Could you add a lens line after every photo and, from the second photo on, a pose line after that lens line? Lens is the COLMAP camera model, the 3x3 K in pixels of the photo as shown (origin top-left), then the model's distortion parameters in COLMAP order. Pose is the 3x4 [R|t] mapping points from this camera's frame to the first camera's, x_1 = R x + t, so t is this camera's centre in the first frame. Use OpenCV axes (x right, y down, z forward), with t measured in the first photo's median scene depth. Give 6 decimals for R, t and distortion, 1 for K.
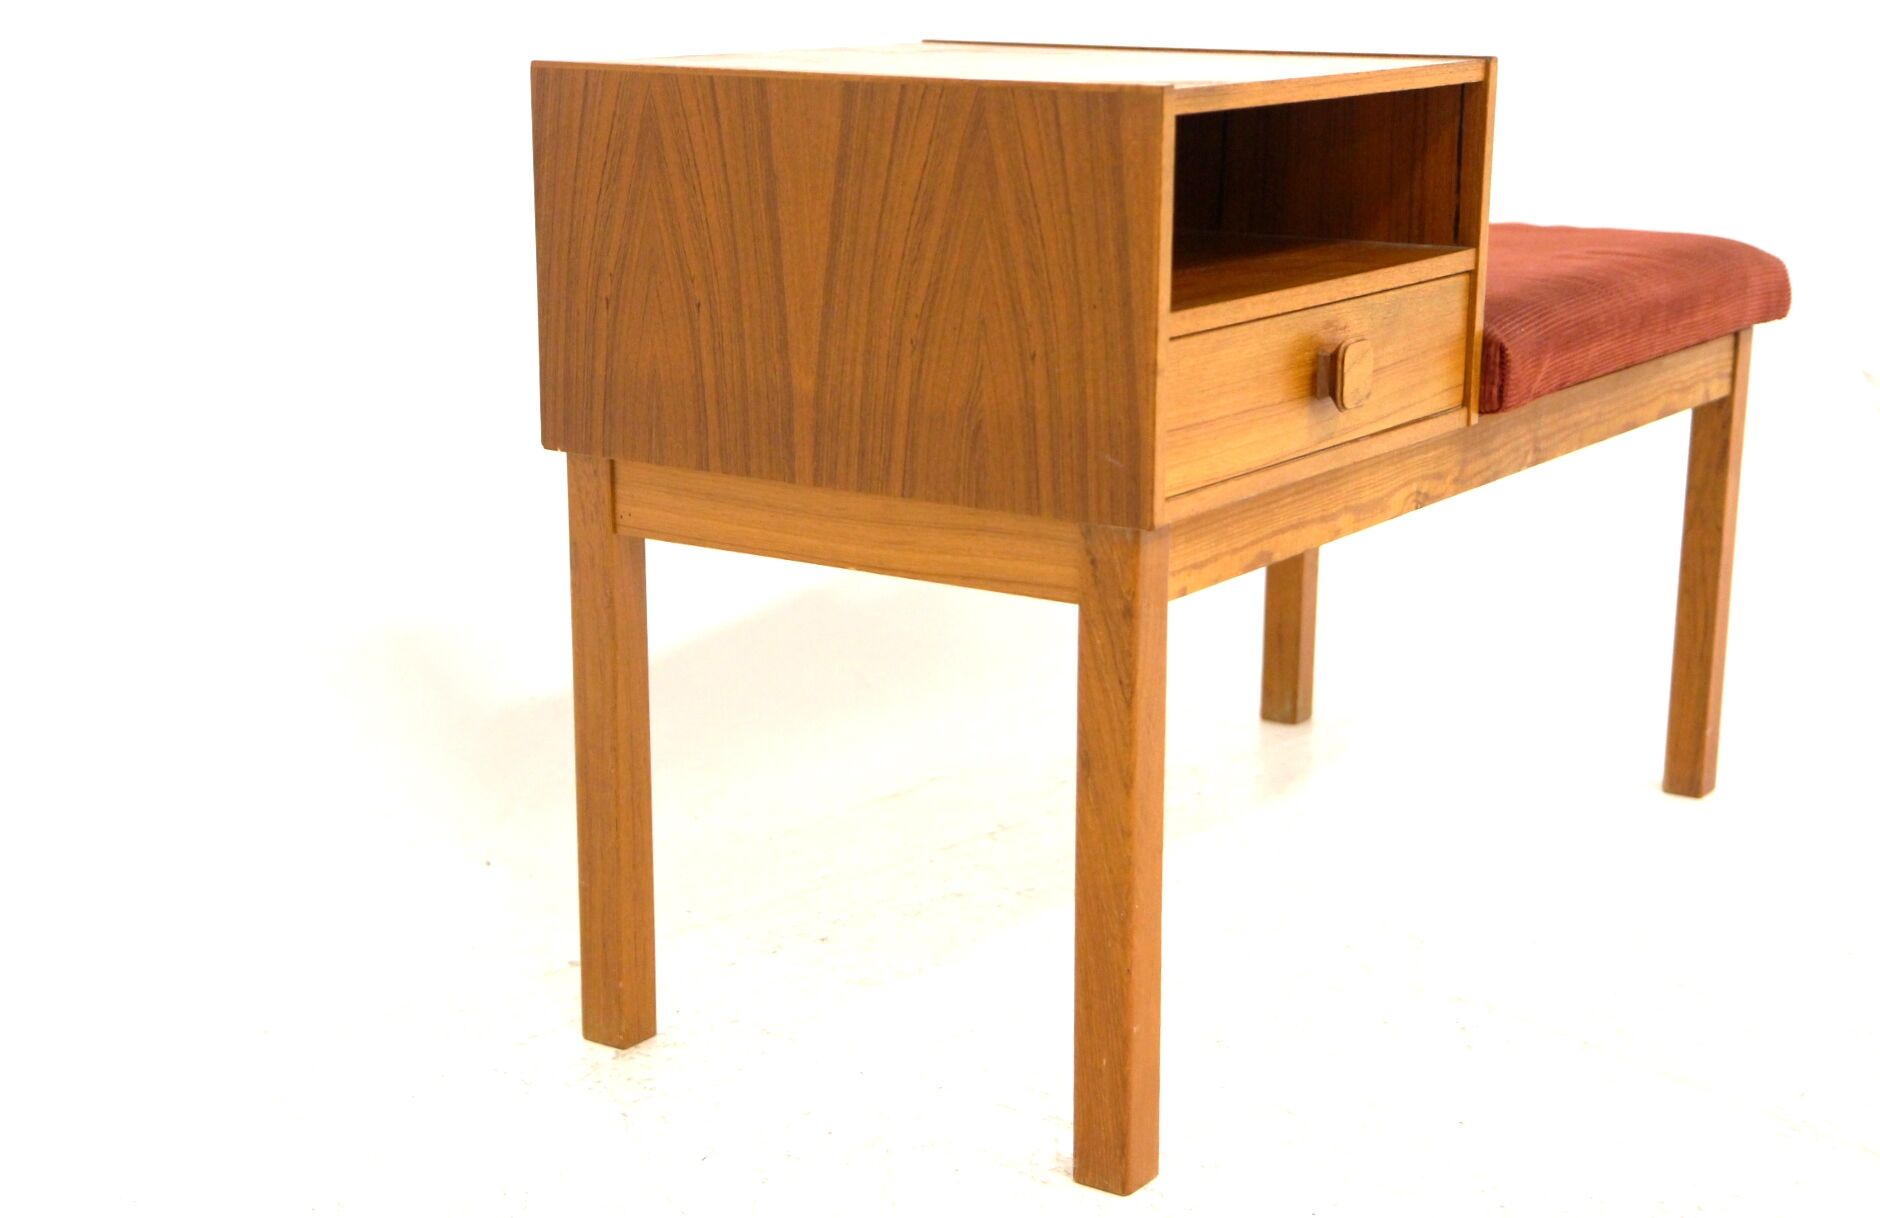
lens RADIAL K [[2987.8, 0, 940.0], [0, 2987.8, 609.0], [0, 0, 1]] dist [0.032654, 0.046693]
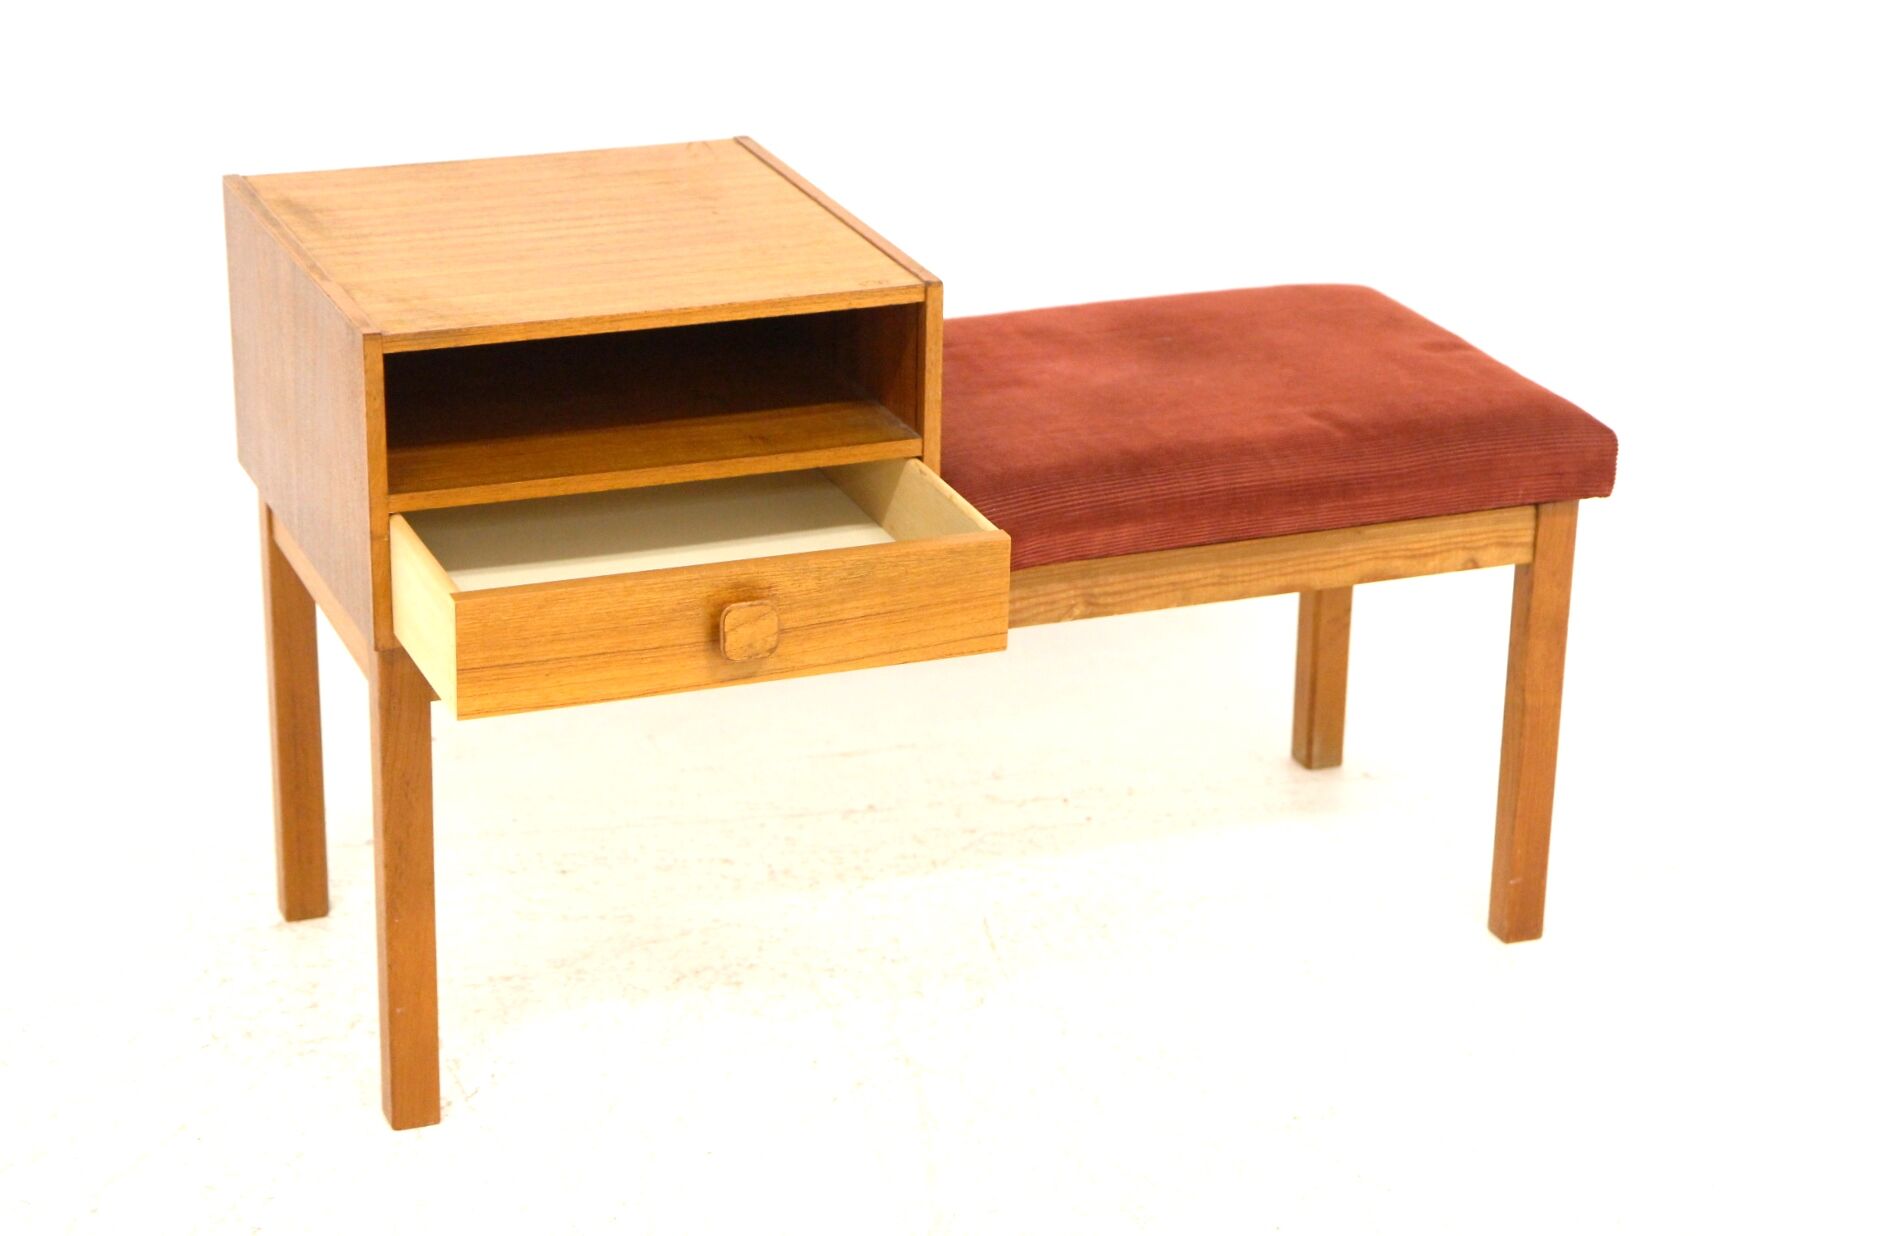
lens RADIAL K [[4066.8, 0, 946.0], [0, 4066.8, 618.0], [0, 0, 1]] dist [0.293584, 0.106904]
pose [[0.822919, 0.214398, -0.526154, 1.010066], [-0.143055, 0.974421, 0.173316, -0.321095], [0.549854, -0.067356, 0.832540, -0.302744]]
